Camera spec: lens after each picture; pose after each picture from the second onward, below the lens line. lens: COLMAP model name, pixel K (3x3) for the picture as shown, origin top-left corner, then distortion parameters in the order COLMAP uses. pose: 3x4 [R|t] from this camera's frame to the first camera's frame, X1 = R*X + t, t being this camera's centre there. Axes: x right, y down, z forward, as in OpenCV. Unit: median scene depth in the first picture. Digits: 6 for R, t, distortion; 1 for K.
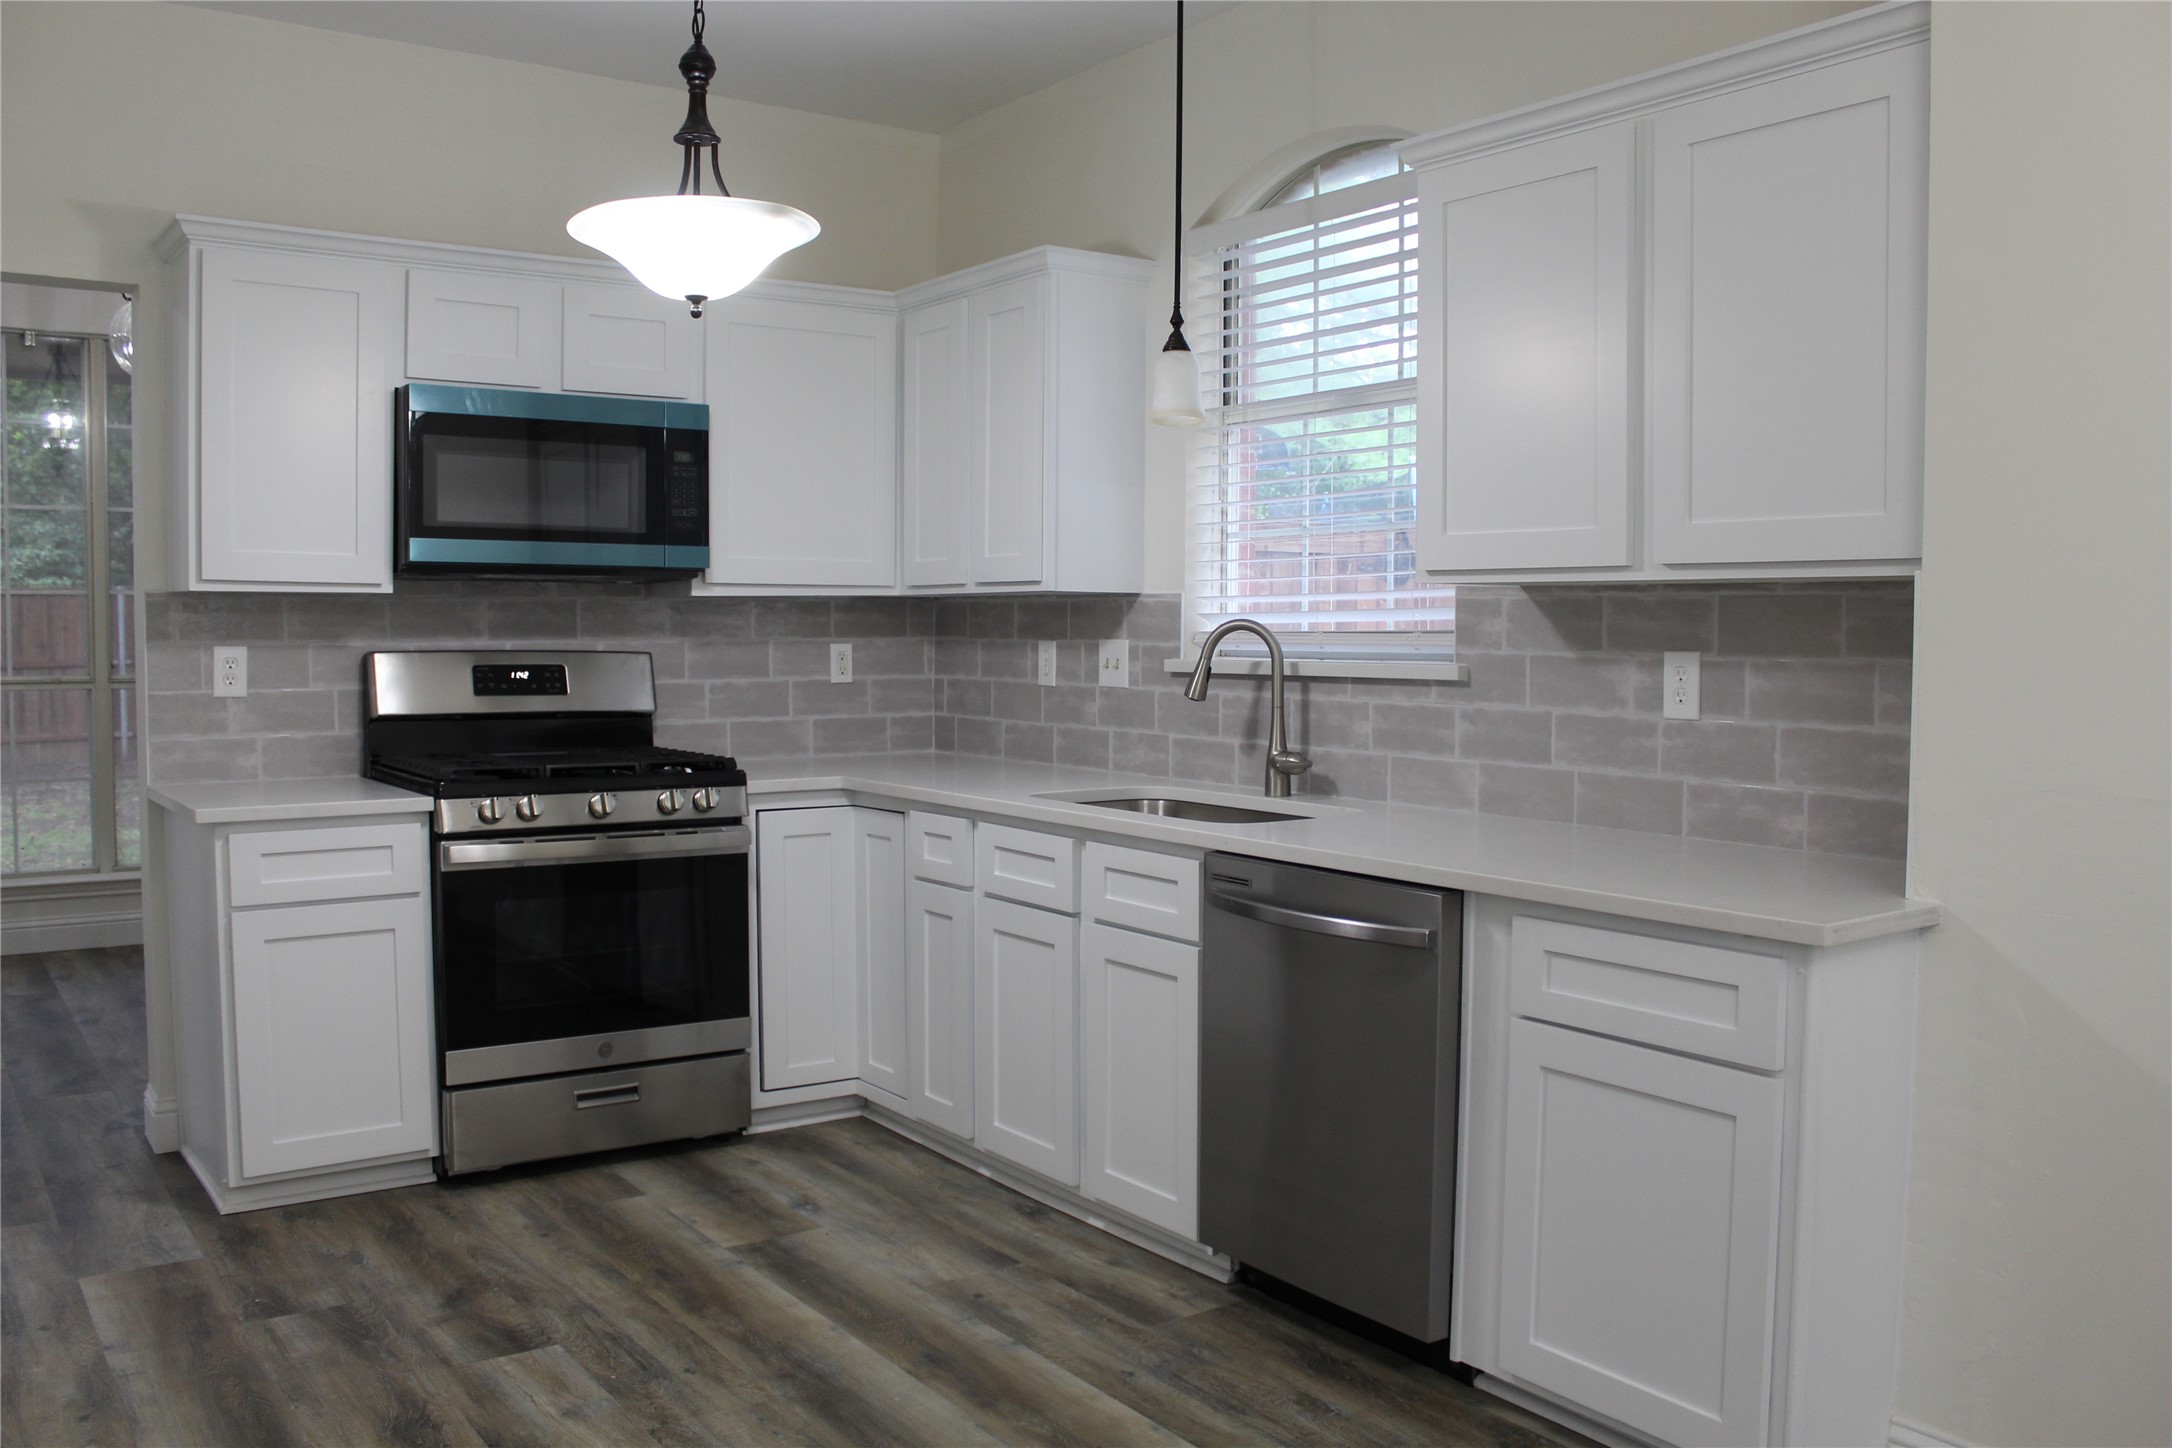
lens RADIAL K [[1813.4, 0, 1091.1], [0, 1813.4, 720.4], [0, 0, 1]] dist [-0.143956, 0.094916]
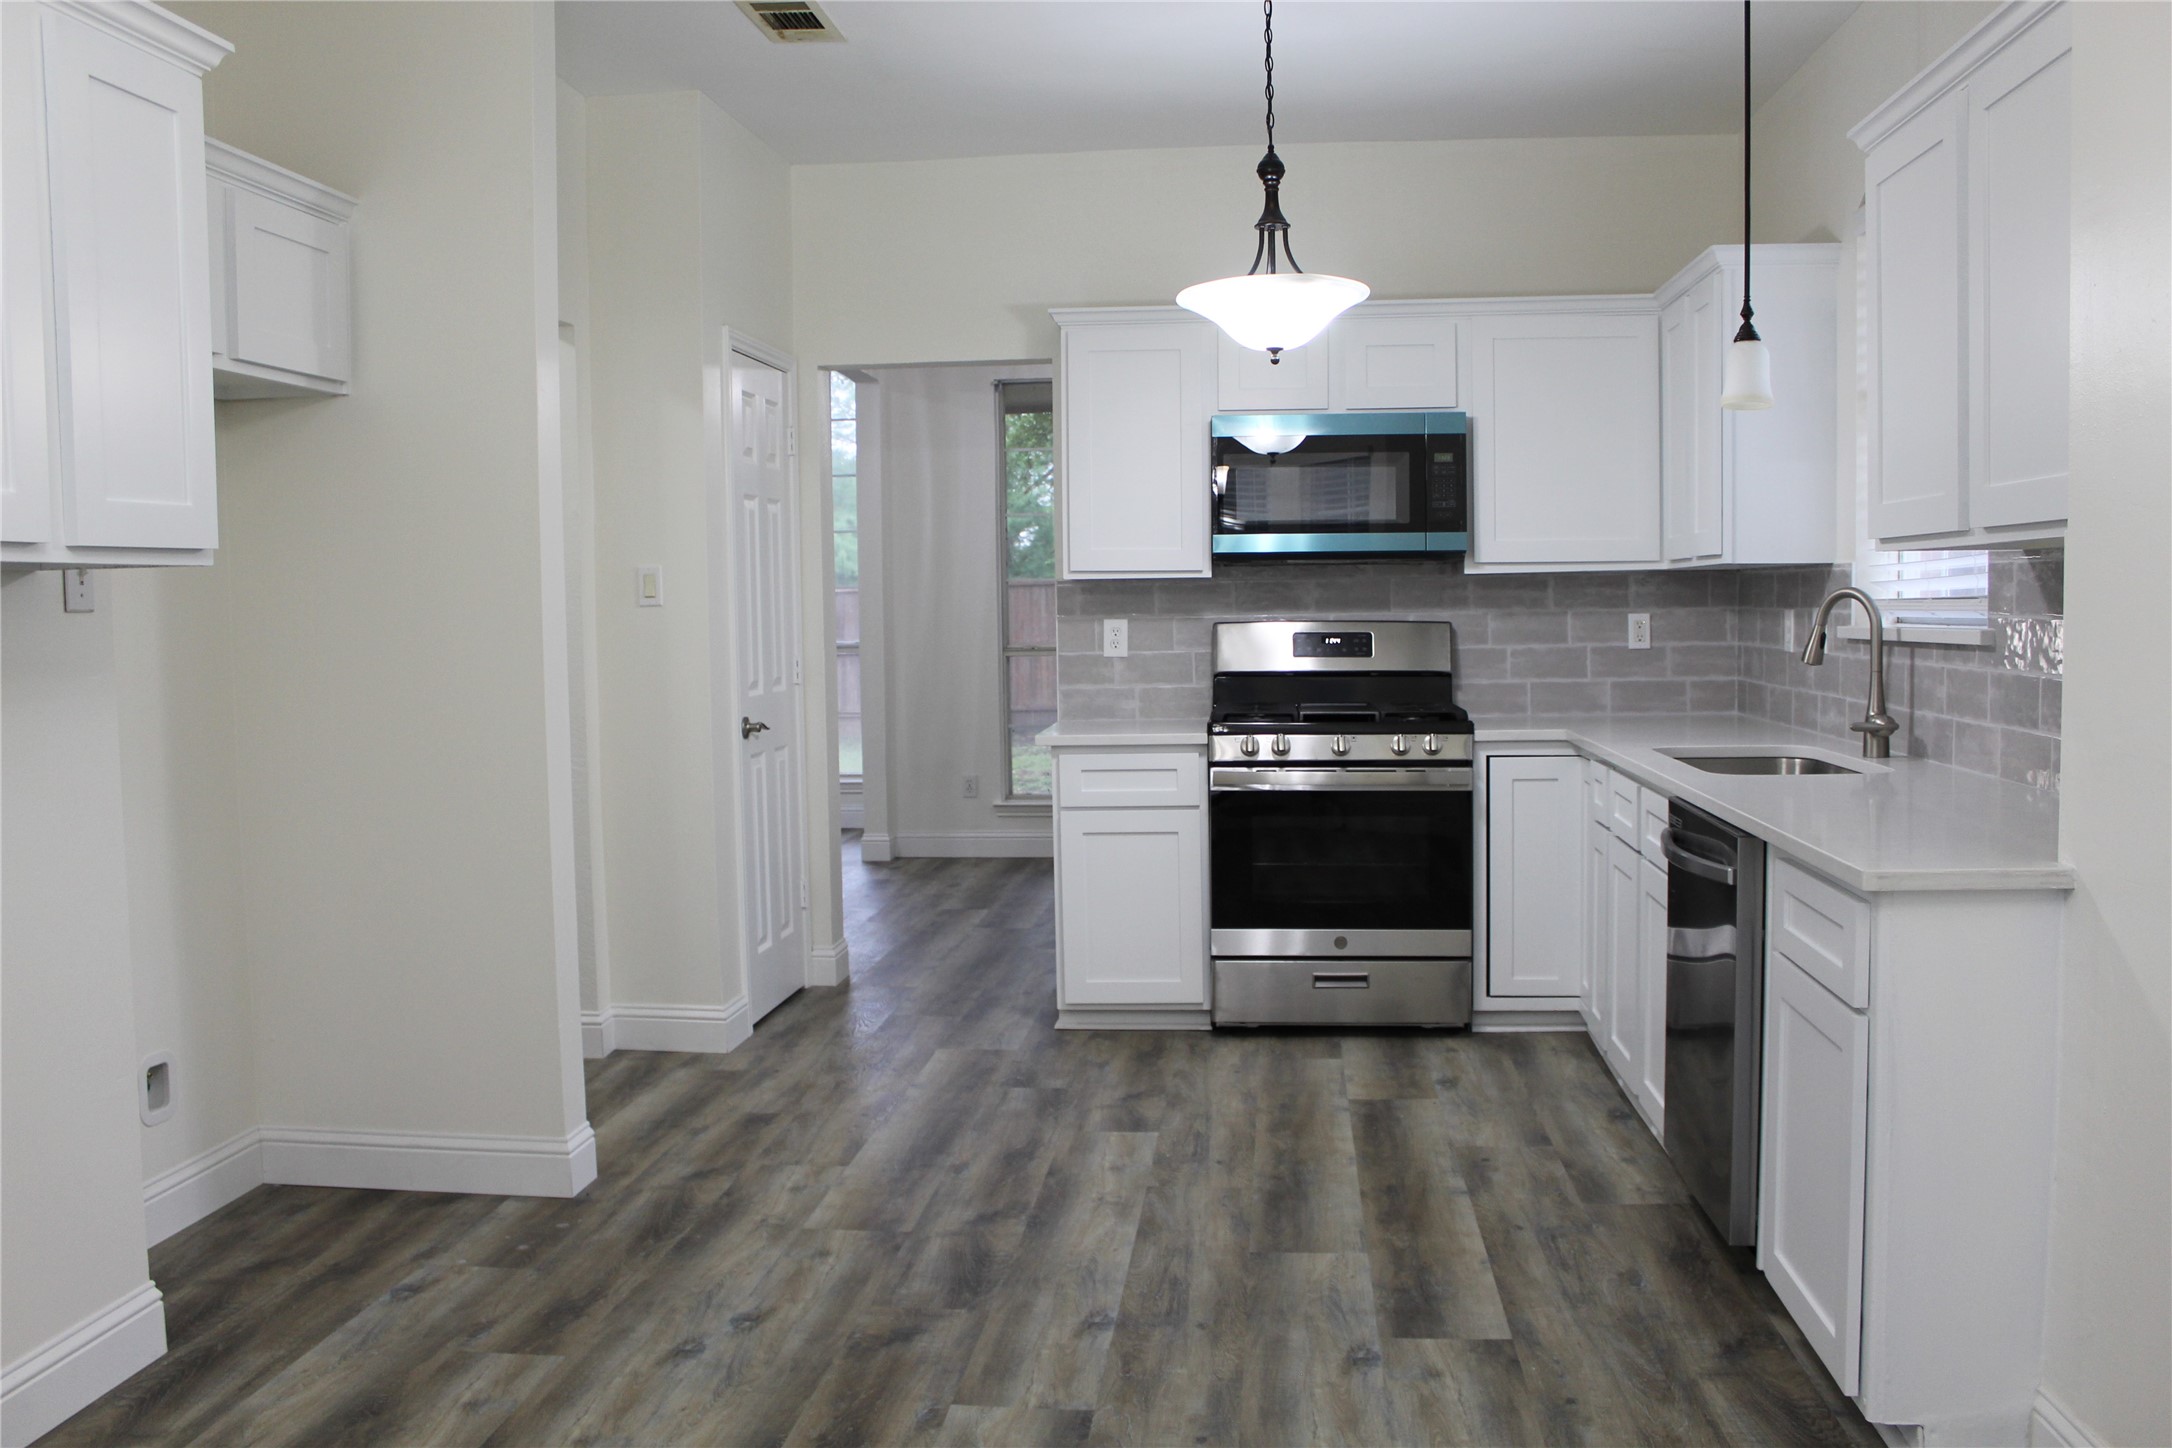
lens RADIAL K [[1813.4, 0, 1091.0], [0, 1813.4, 723.9], [0, 0, 1]] dist [-0.143956, 0.094916]
pose [[0.753496, 0.027620, -0.656872, 0.468667], [-0.015310, 0.999583, 0.024468, 0.004956], [0.657274, -0.008380, 0.753605, -0.064810]]
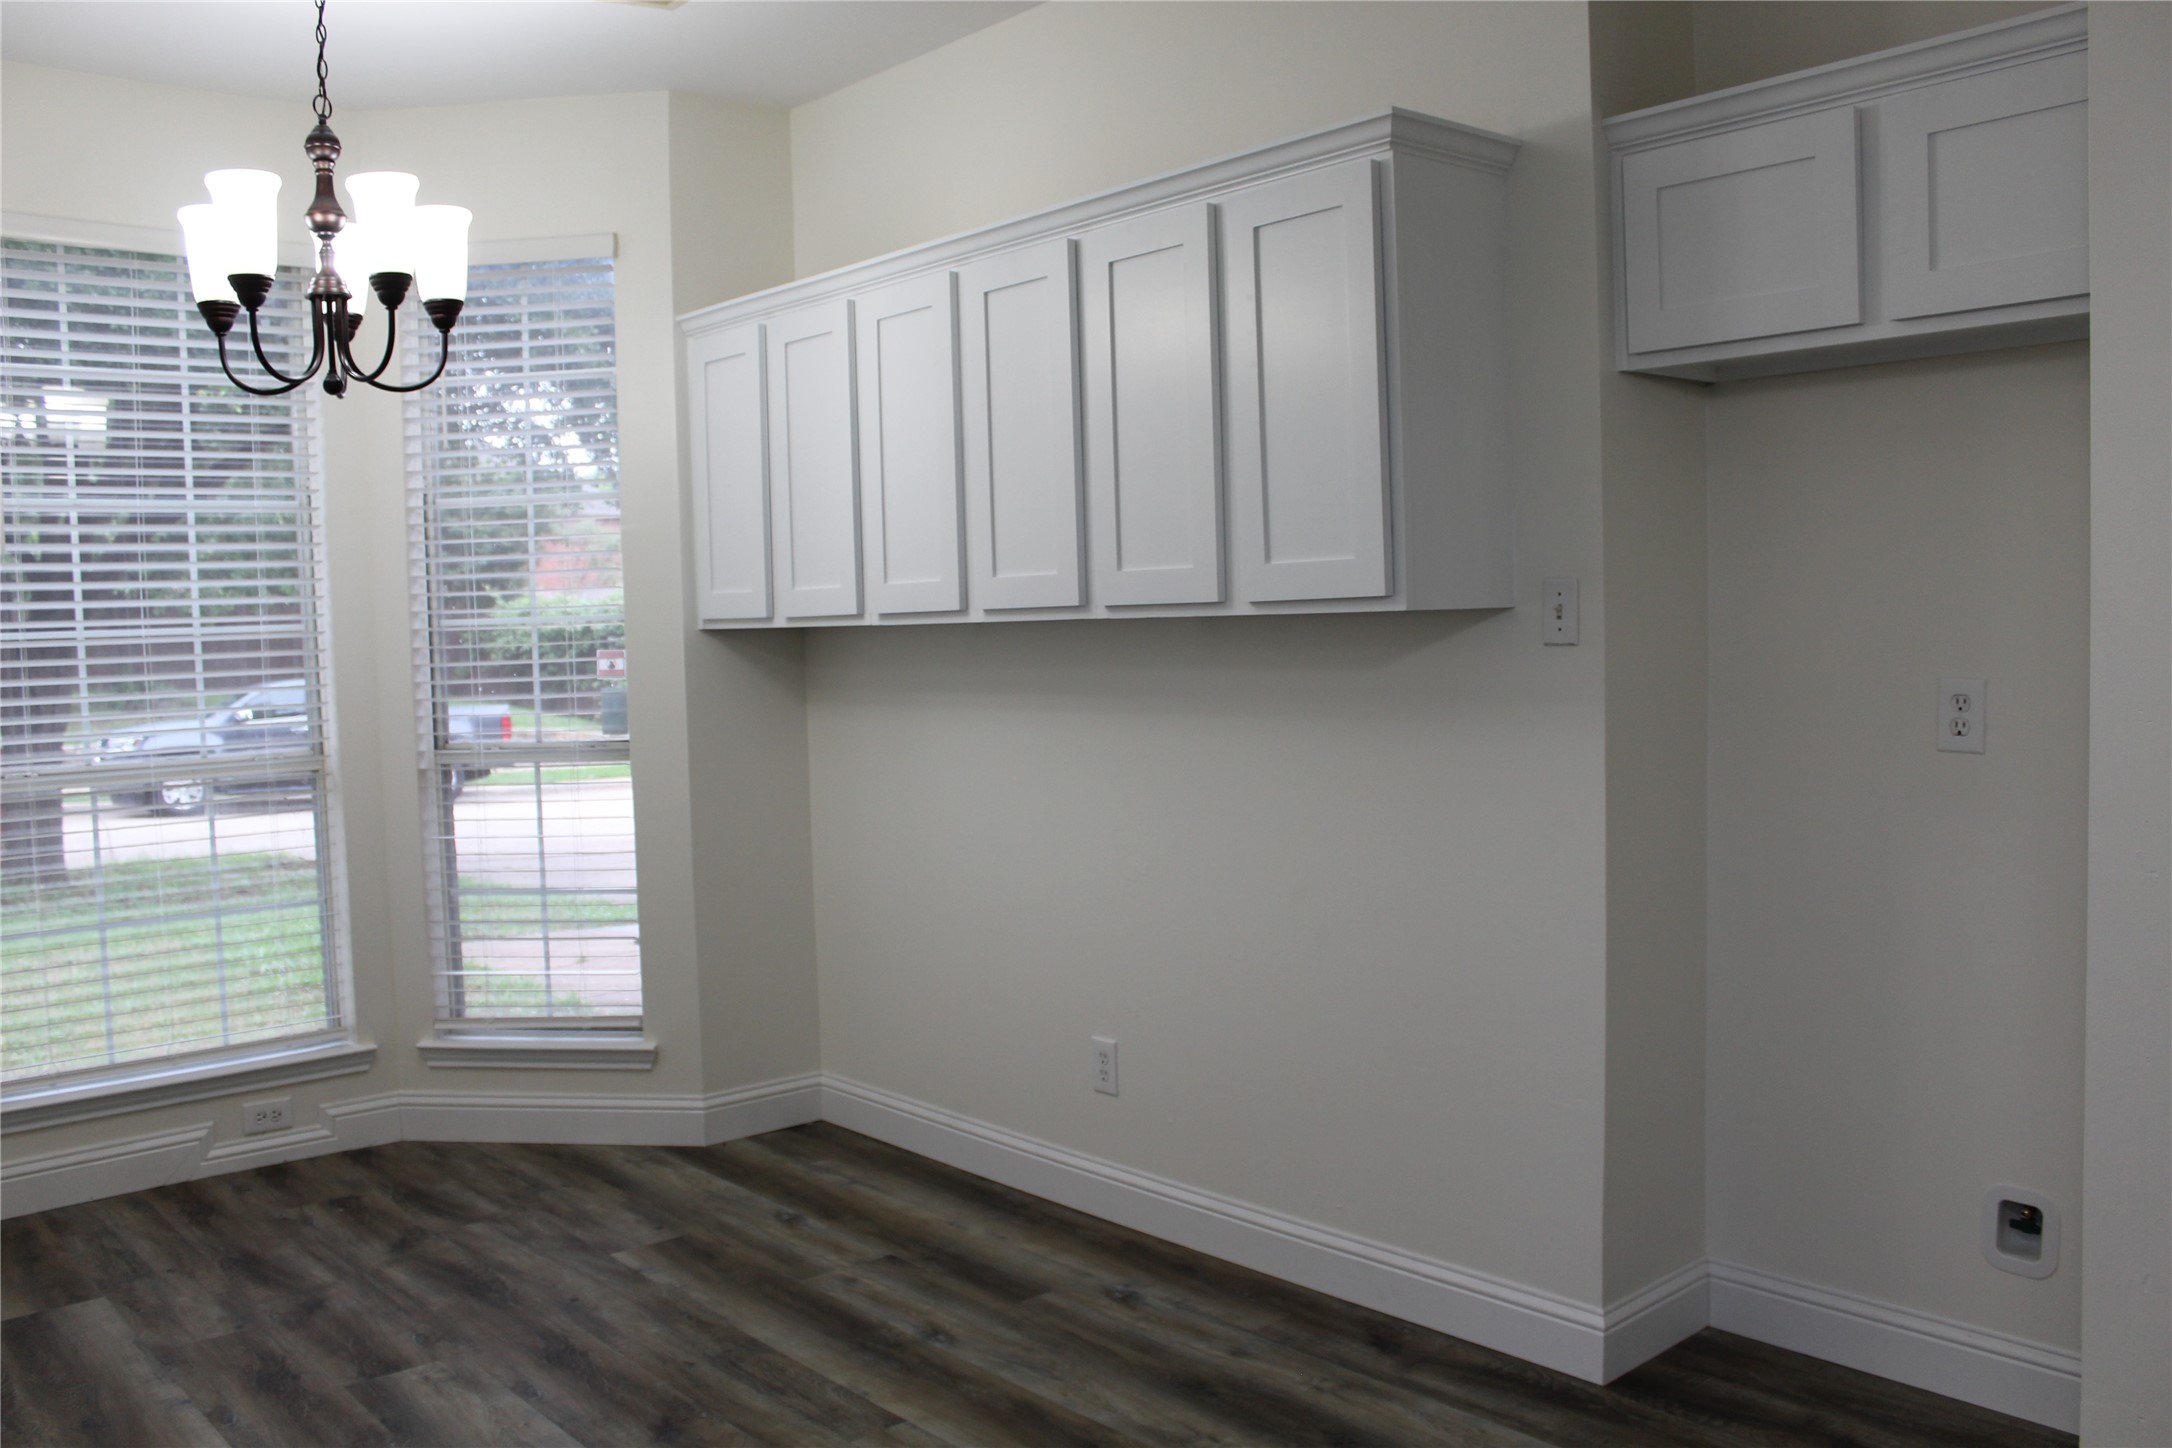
lens RADIAL K [[1813.4, 0, 1082.0], [0, 1813.4, 714.1], [0, 0, 1]] dist [-0.143956, 0.094916]
pose [[-0.994869, 0.029375, -0.096816, -0.070485], [0.018738, 0.993865, 0.108998, -0.080688], [0.099424, 0.106625, -0.989316, 1.018474]]
